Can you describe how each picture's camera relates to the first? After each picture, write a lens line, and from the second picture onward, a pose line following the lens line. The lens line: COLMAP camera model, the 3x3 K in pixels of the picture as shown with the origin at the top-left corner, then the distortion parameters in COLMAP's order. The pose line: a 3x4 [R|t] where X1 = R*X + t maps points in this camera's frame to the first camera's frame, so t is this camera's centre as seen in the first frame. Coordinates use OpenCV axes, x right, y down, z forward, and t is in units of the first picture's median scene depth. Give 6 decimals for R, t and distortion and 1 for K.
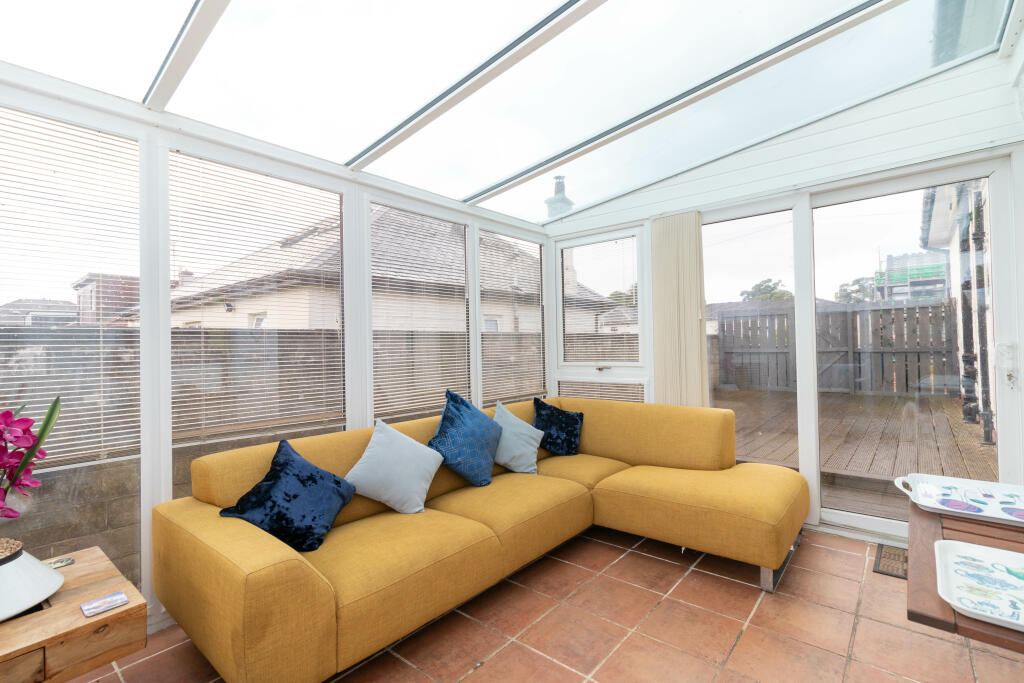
lens RADIAL K [[473.9, 0, 517.3], [0, 473.9, 339.2], [0, 0, 1]] dist [0.001468, 0.000635]
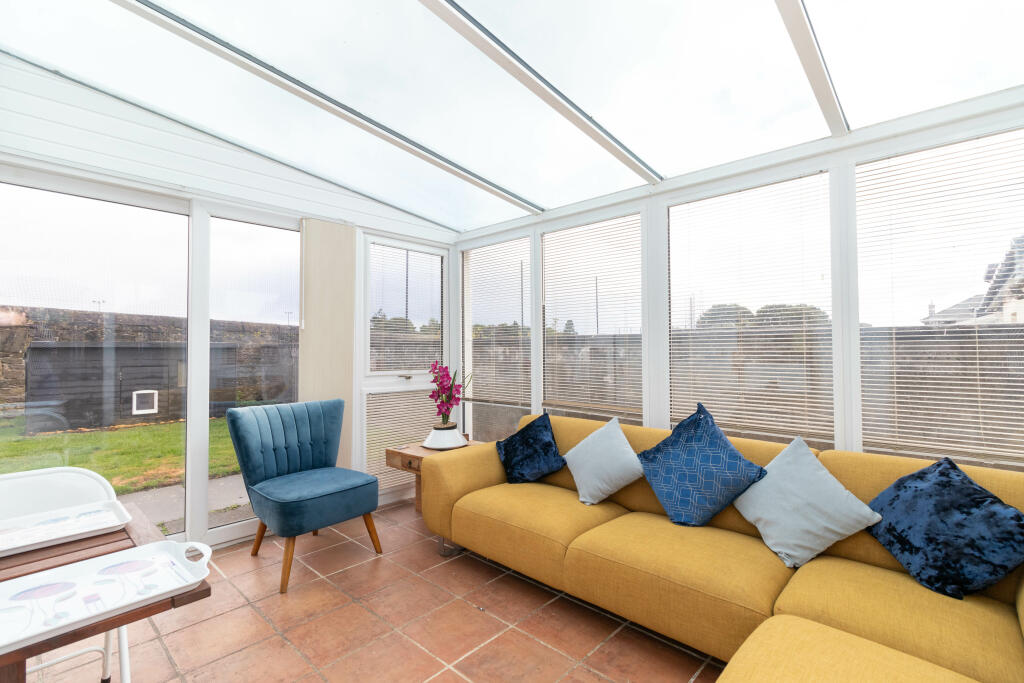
lens RADIAL K [[473.9, 0, 517.3], [0, 473.9, 339.2], [0, 0, 1]] dist [0.001468, 0.000635]
pose [[-0.061891, -0.005009, -0.998070, 0.980600], [0.018235, 0.999815, -0.006149, -0.012076], [0.997916, -0.018580, -0.061789, 0.999346]]
